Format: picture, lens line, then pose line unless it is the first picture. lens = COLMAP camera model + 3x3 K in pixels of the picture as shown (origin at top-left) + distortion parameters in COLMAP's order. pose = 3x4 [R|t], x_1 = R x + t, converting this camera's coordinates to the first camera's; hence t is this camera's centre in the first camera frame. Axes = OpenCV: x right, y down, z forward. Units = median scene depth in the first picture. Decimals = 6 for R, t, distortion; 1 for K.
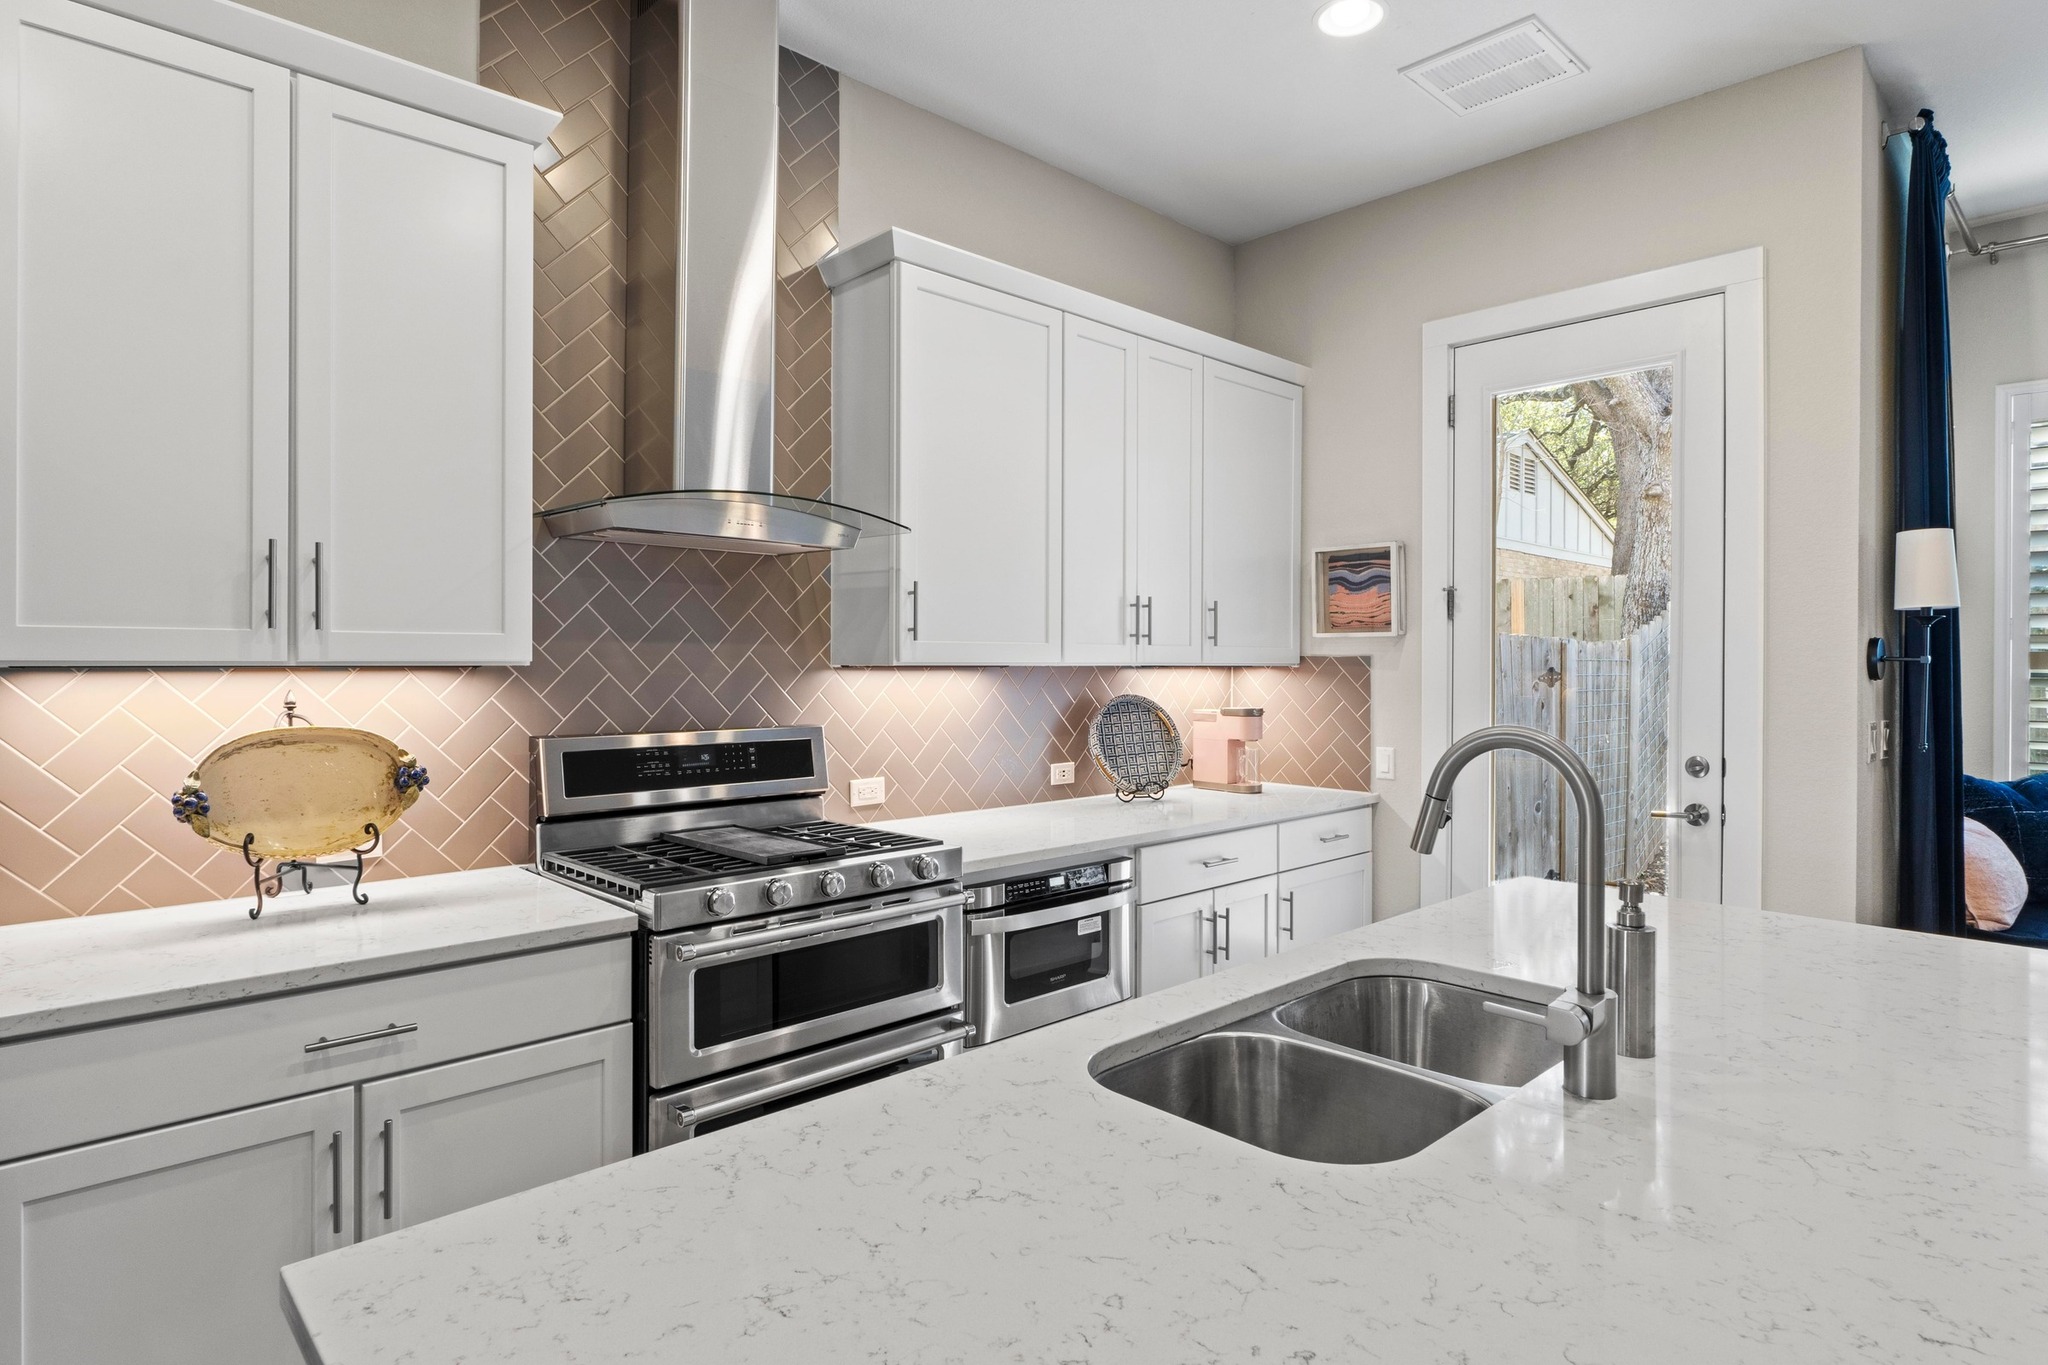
lens RADIAL K [[1103.7, 0, 1016.8], [0, 1103.7, 663.0], [0, 0, 1]] dist [-0.003110, -0.000200]
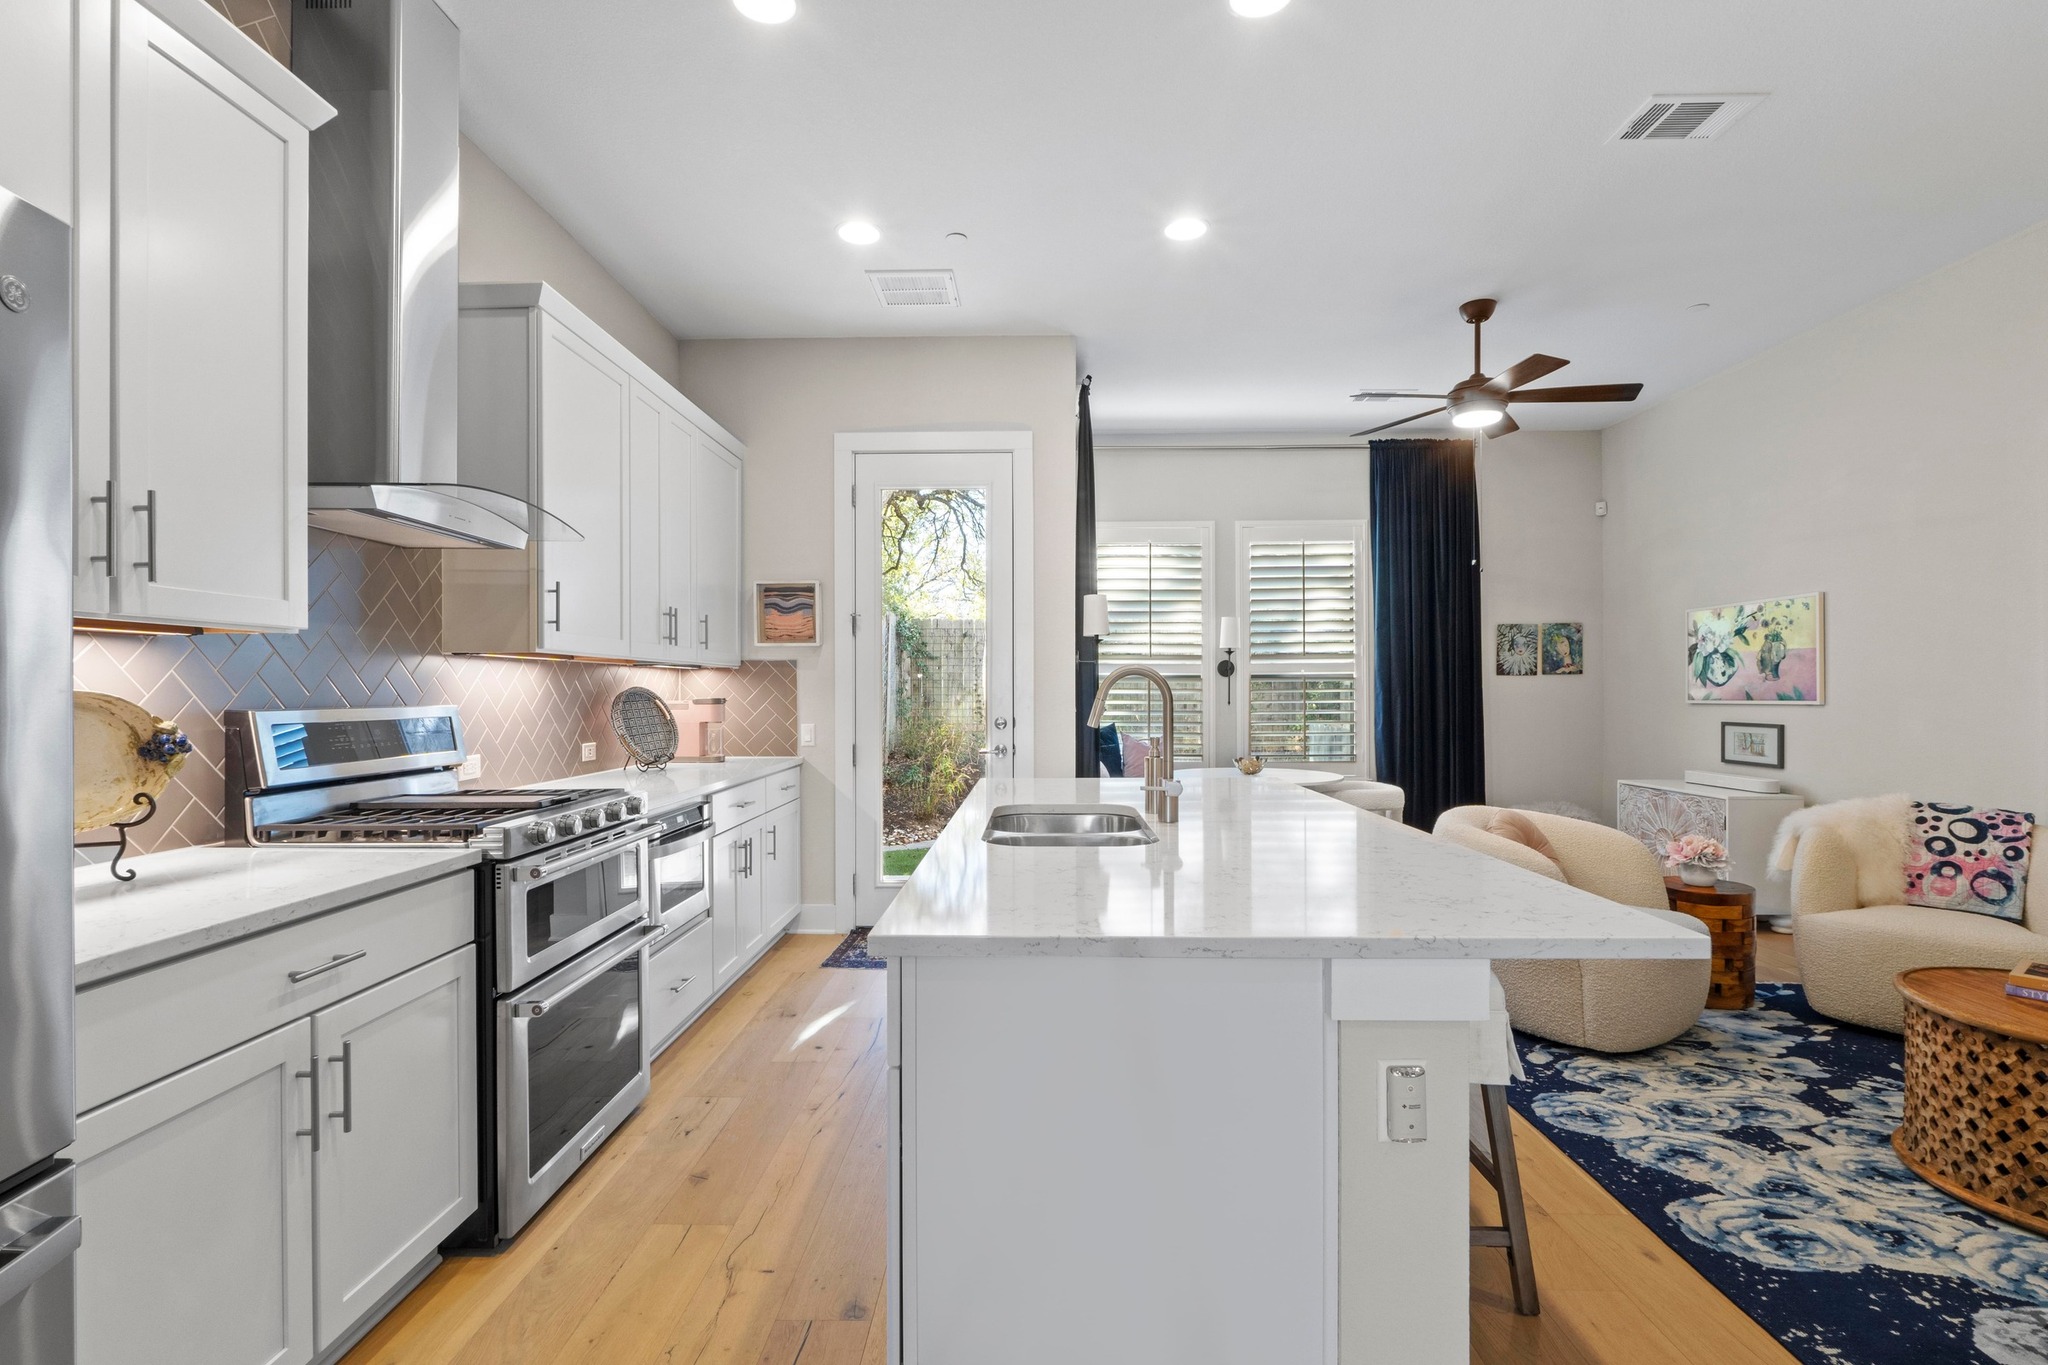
lens RADIAL K [[942.8, 0, 1016.6], [0, 942.8, 689.7], [0, 0, 1]] dist [-0.003604, -0.000106]
pose [[0.705635, -0.005095, 0.708558, -0.412919], [0.007274, 0.999974, -0.000053, 0.041321], [-0.708539, 0.005191, 0.705653, -0.062338]]
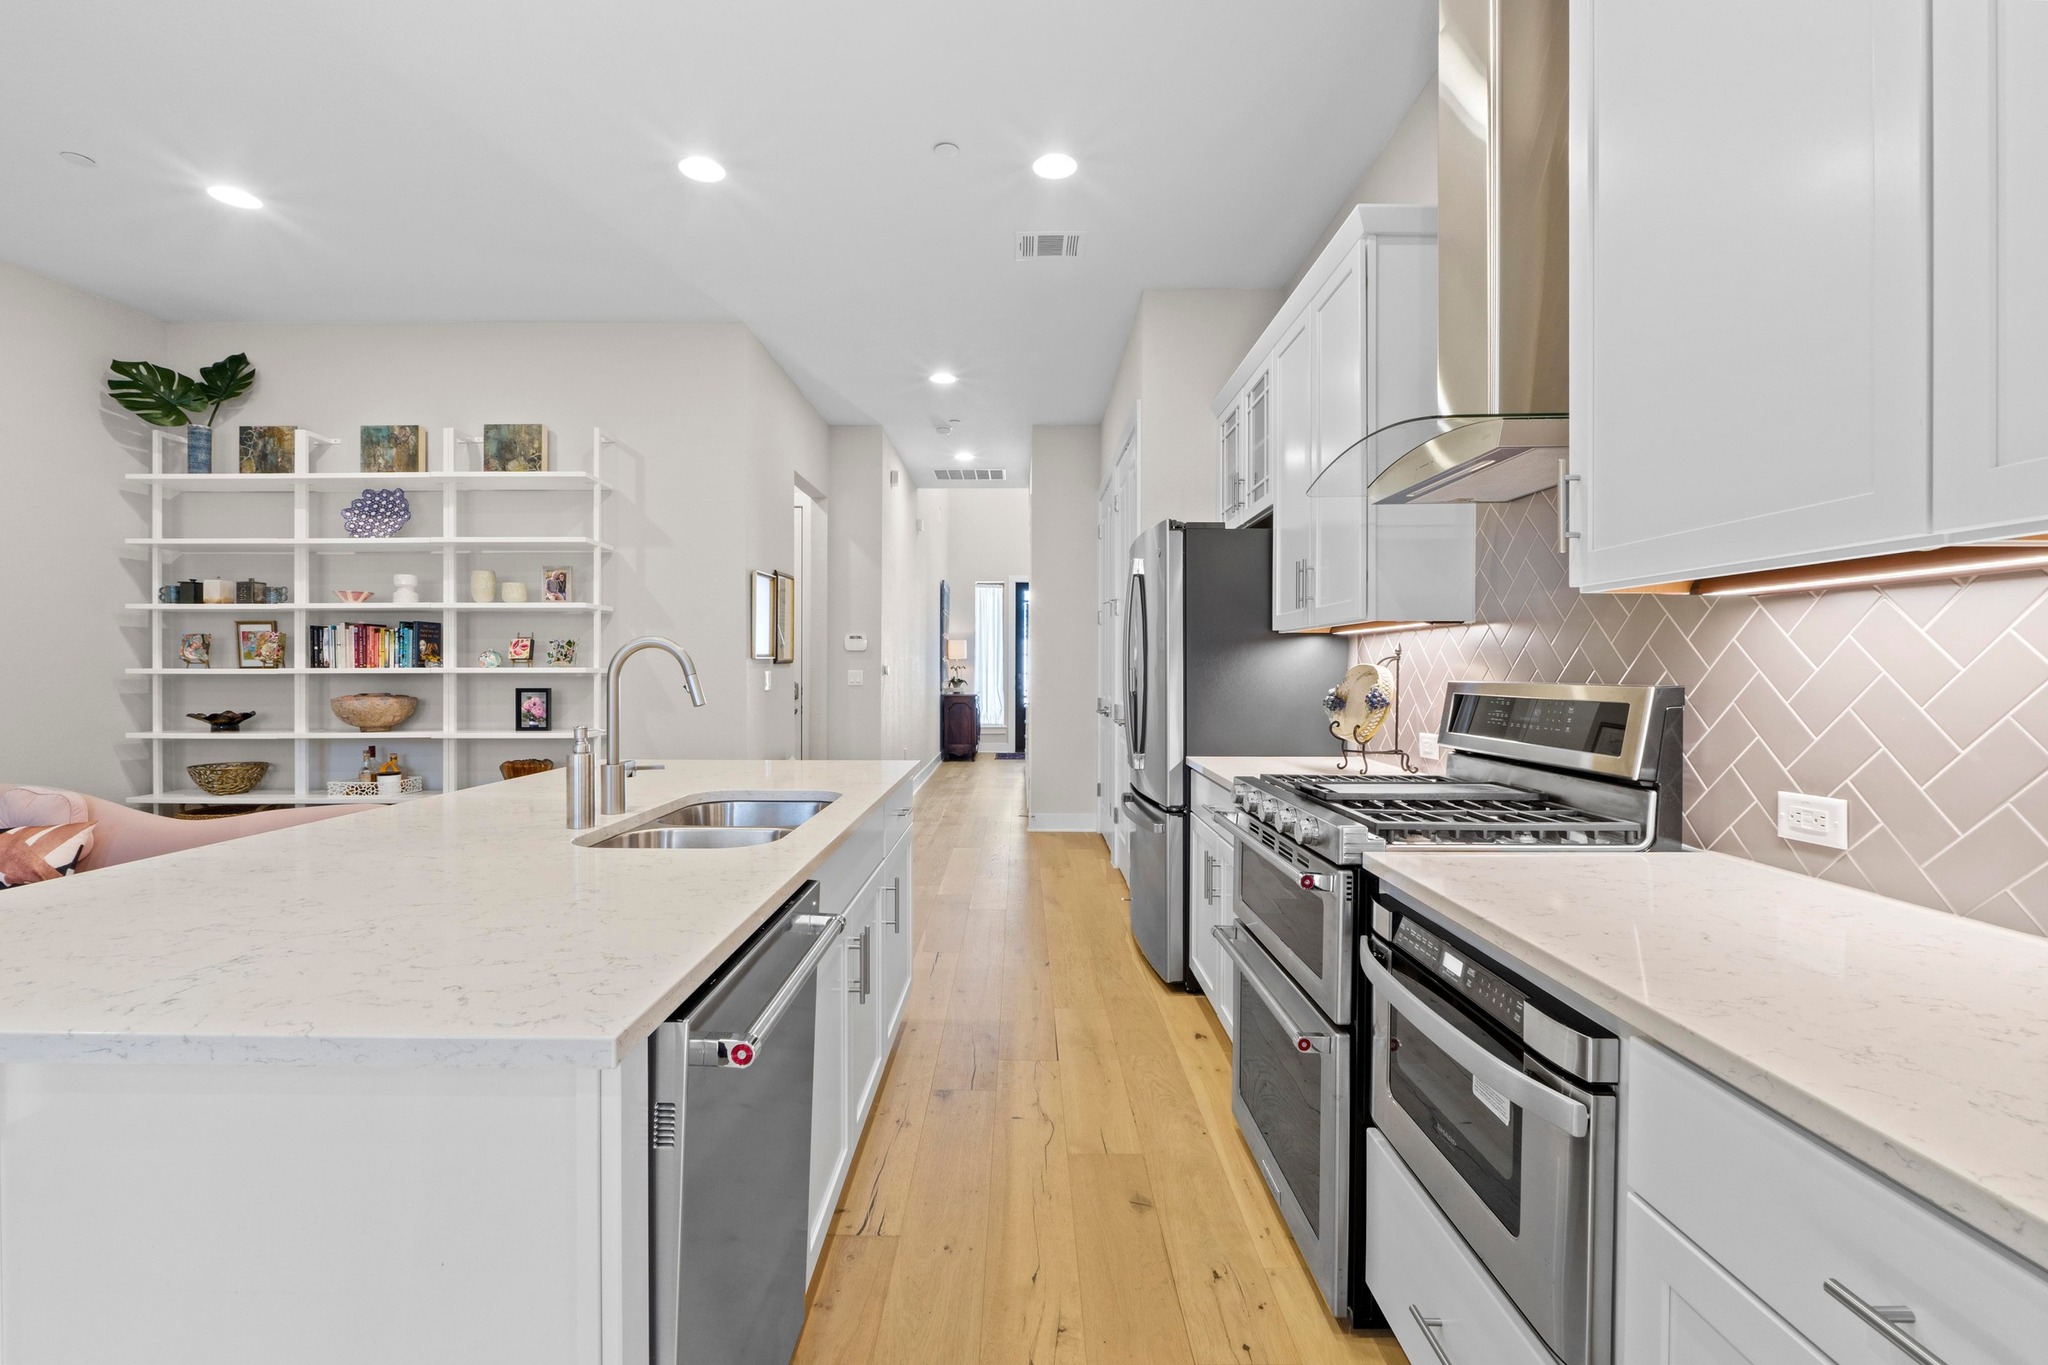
lens RADIAL K [[893.7, 0, 1007.6], [0, 893.7, 666.3], [0, 0, 1]] dist [-0.000159, -0.000205]
pose [[-0.698997, -0.003911, -0.715114, 0.452759], [-0.003809, 0.999991, -0.001746, 0.042613], [0.715114, 0.001504, -0.699006, 1.011061]]
